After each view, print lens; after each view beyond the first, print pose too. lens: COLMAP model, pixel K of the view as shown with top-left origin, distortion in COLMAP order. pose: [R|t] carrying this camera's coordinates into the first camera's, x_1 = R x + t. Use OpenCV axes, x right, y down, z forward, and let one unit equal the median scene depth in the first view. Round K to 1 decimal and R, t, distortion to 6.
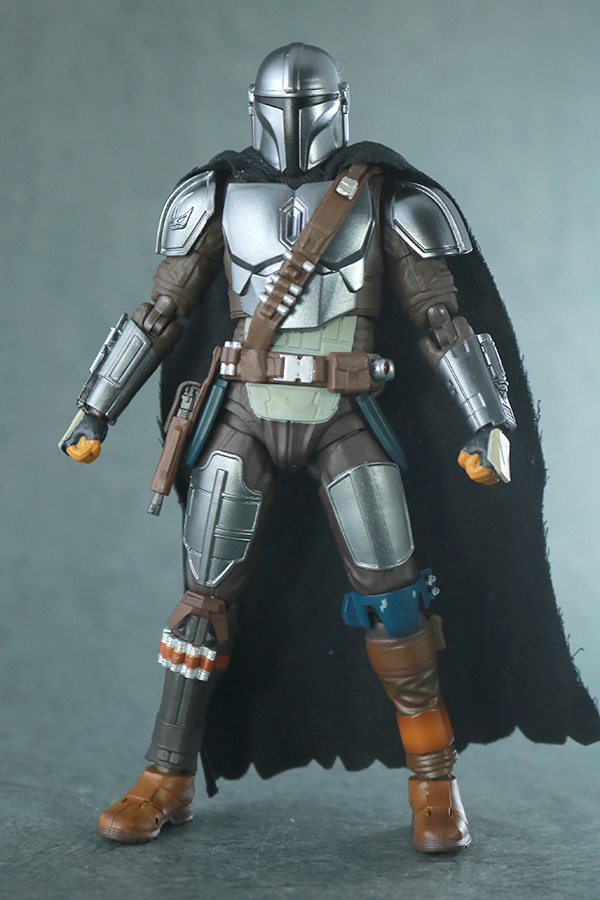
lens RADIAL K [[2131.4, 0, 304.1], [0, 2131.4, 449.2], [0, 0, 1]] dist [0.116403, 0.000000]
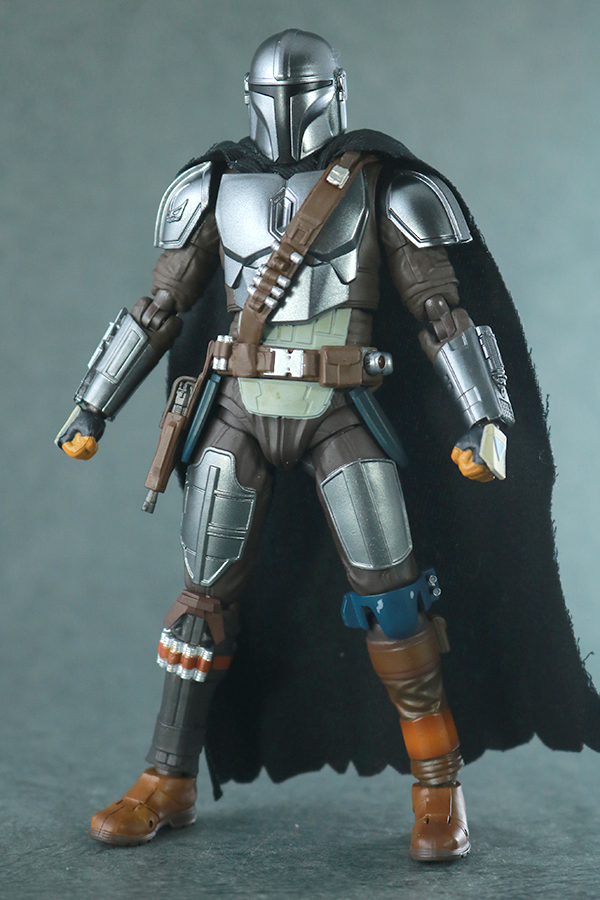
lens RADIAL K [[2131.4, 0, 296.6], [0, 2131.4, 451.6], [0, 0, 1]] dist [0.116403, 0.000000]
pose [[0.994267, -0.000439, -0.106921, 0.103208], [0.000309, 0.999999, -0.001232, 0.004003], [0.106921, 0.001192, 0.994267, 0.029393]]
